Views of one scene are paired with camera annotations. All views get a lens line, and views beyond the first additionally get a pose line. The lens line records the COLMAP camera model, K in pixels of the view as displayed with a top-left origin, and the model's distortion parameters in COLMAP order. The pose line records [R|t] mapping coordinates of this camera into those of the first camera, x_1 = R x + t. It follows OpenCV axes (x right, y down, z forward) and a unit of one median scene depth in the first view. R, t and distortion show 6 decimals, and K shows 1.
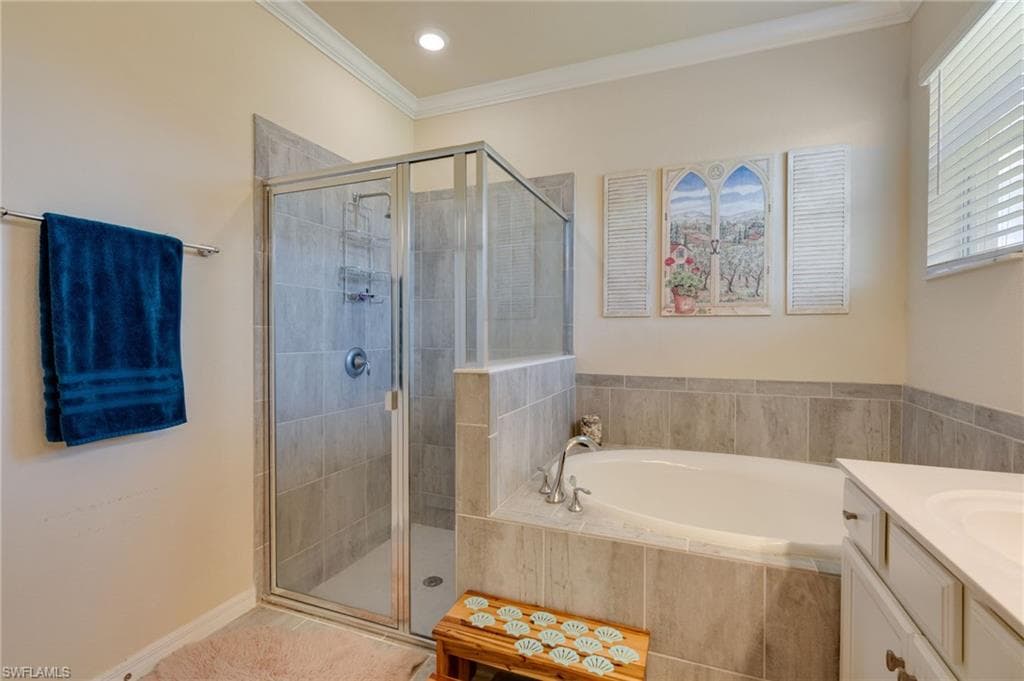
lens RADIAL K [[465.9, 0, 505.9], [0, 465.9, 339.0], [0, 0, 1]] dist [-0.003819, 0.001771]
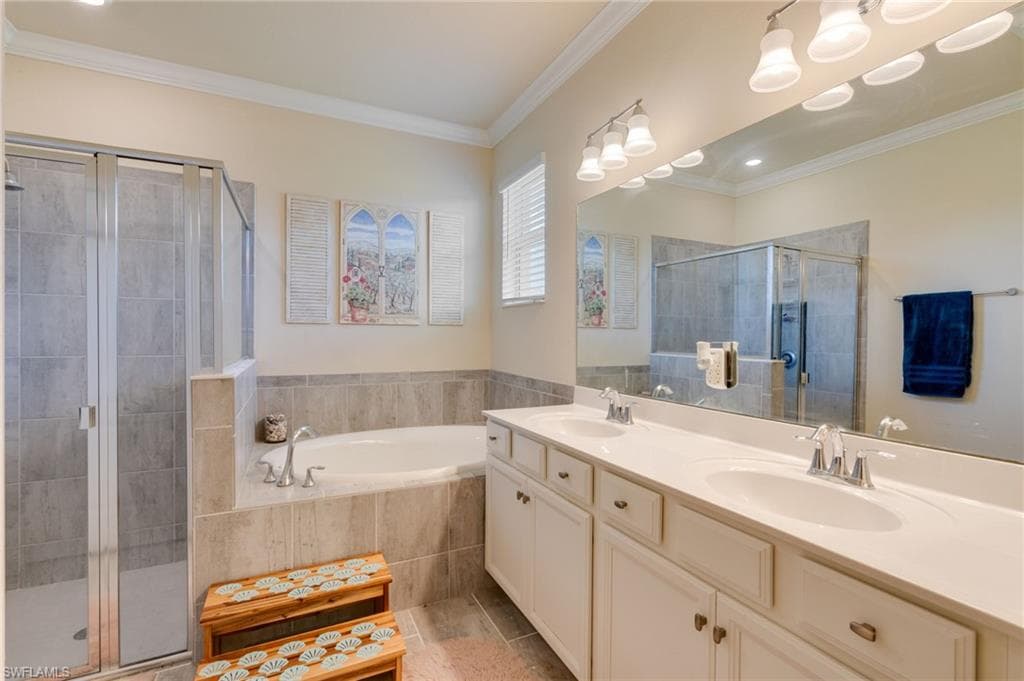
lens RADIAL K [[465.9, 0, 515.3], [0, 465.9, 340.1], [0, 0, 1]] dist [-0.003819, 0.001771]
pose [[0.668287, -0.007347, 0.743867, -0.305247], [0.004548, 0.999973, 0.005791, -0.013566], [-0.743890, -0.000487, 0.668302, -0.165312]]
